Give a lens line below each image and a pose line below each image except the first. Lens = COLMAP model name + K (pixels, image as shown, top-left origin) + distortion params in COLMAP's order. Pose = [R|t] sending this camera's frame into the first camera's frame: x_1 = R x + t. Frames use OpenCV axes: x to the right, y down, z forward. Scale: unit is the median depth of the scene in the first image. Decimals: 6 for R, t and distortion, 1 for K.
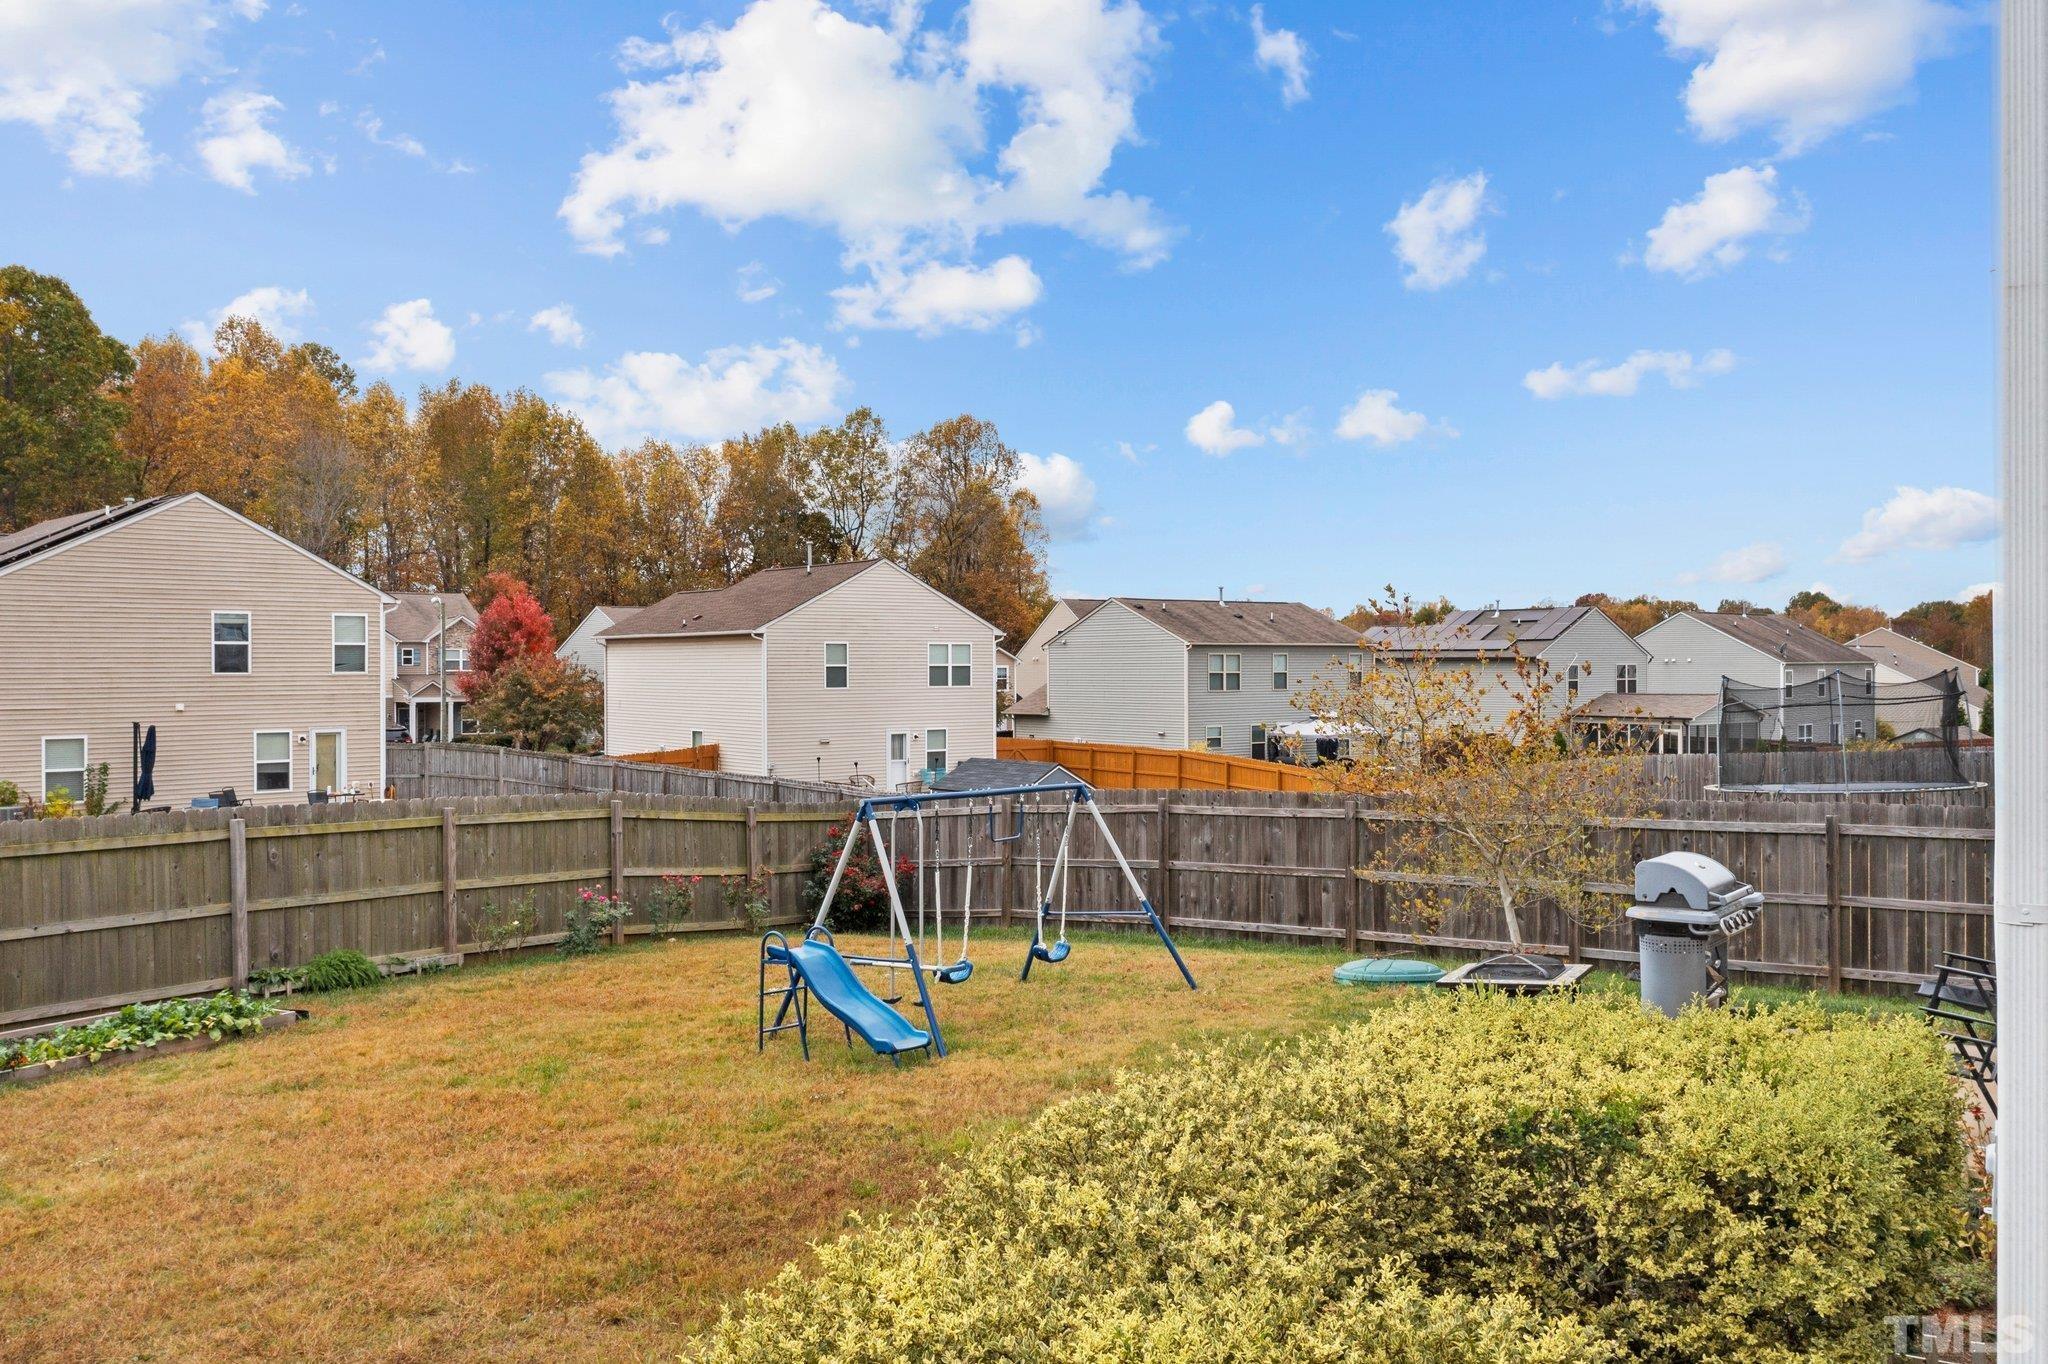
lens RADIAL K [[1615.2, 0, 1024.0], [0, 1615.2, 682.0], [0, 0, 1]] dist [-0.007850, -0.000785]
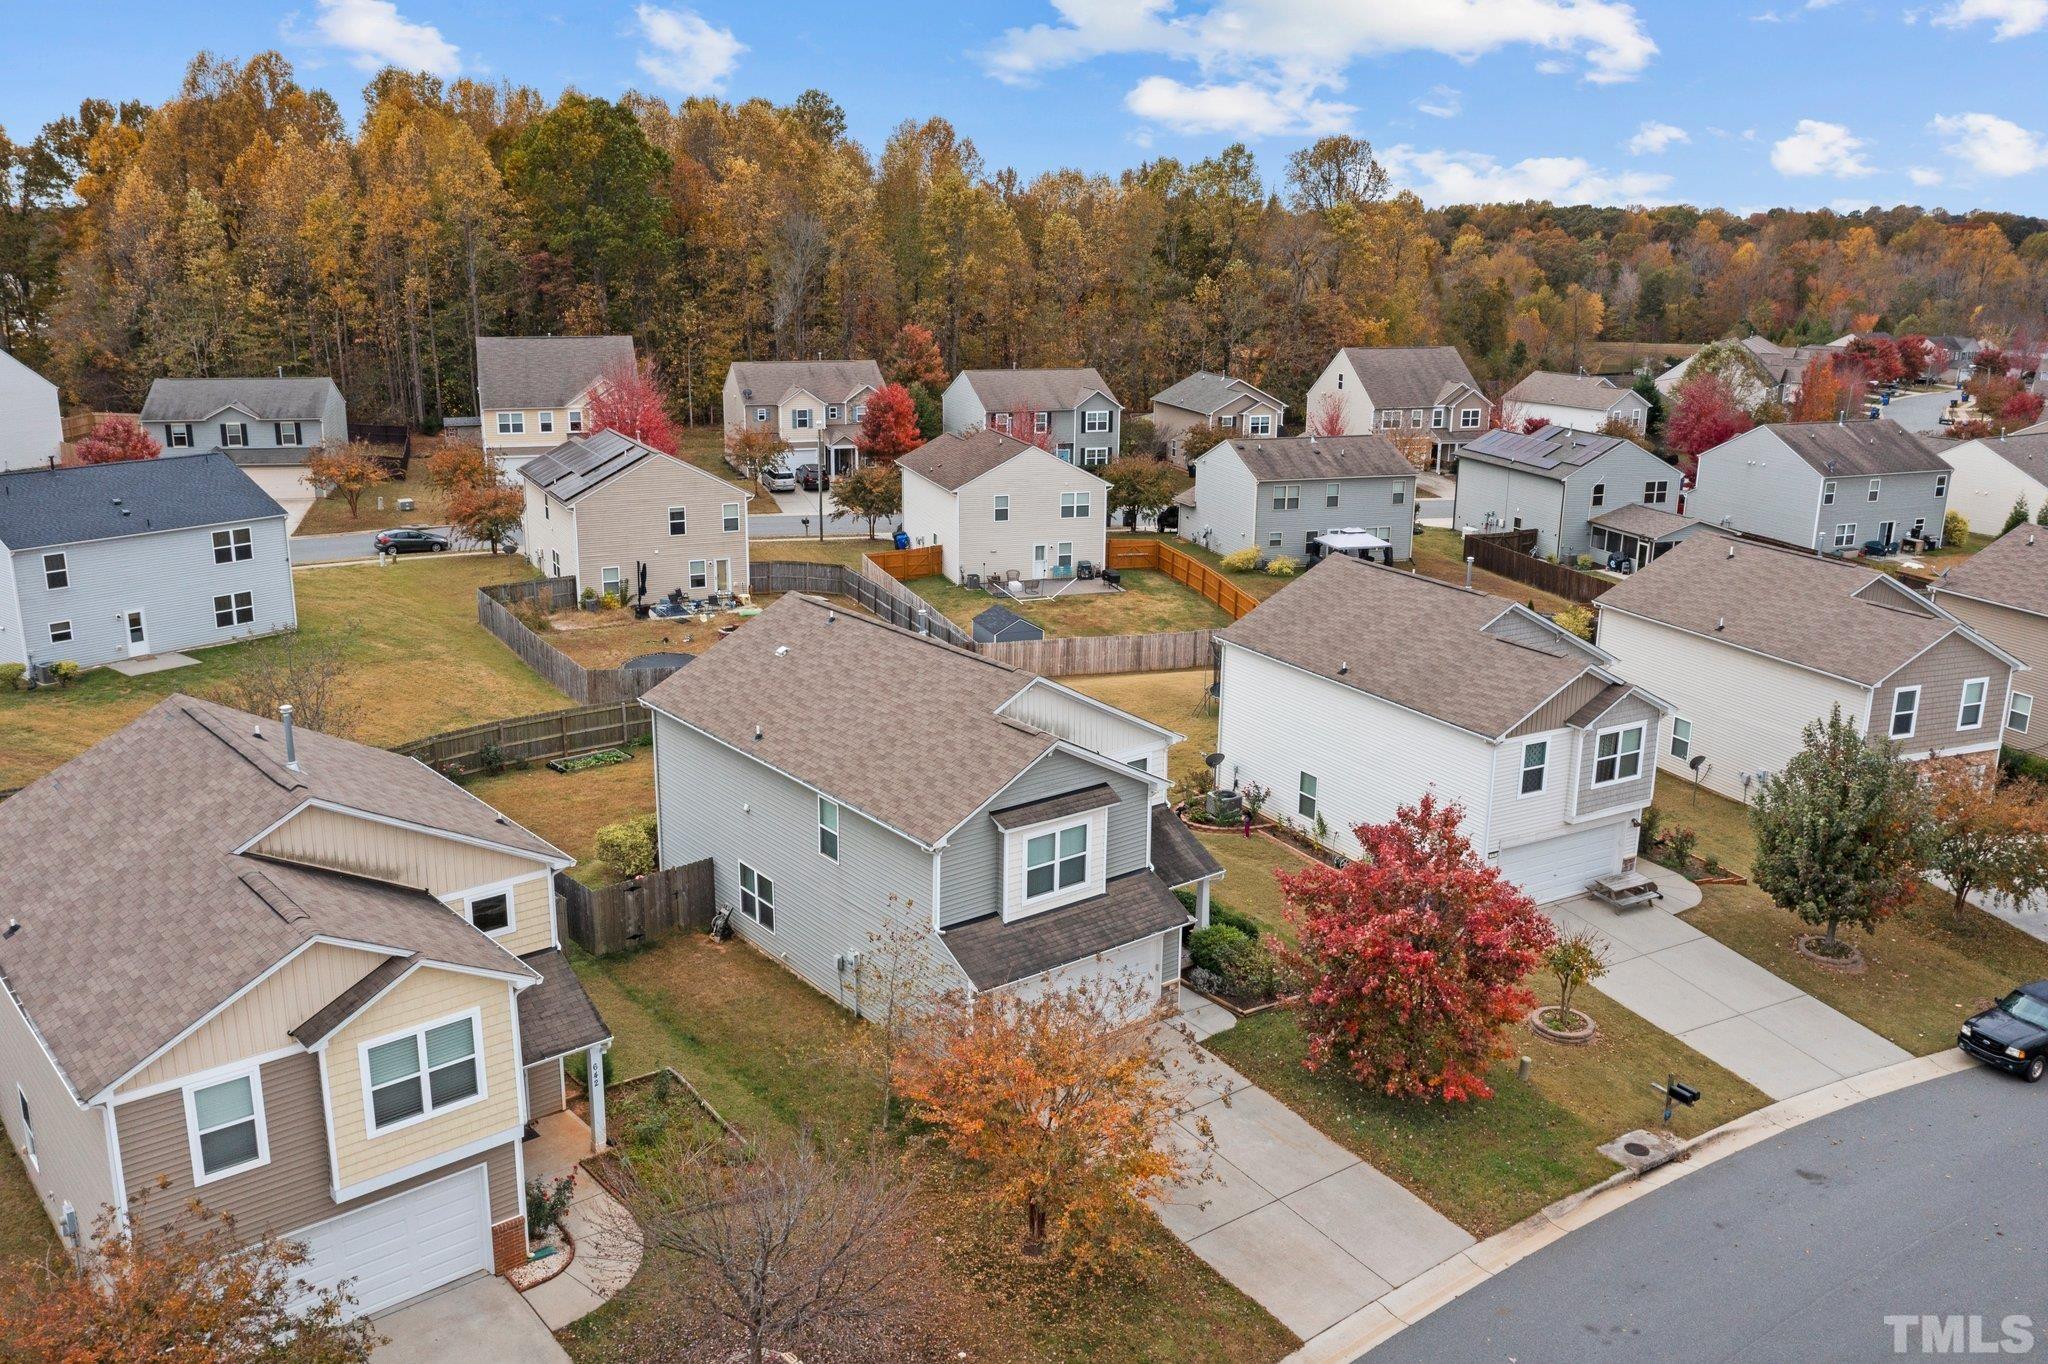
lens RADIAL K [[1687.5, 0, 1024.0], [0, 1687.5, 682.0], [0, 0, 1]] dist [-0.099795, -0.001056]
pose [[0.942436, 0.100002, -0.319083, 0.455714], [-0.013820, 0.965068, 0.261636, -0.274816], [0.334101, -0.242166, 0.910896, -0.627671]]
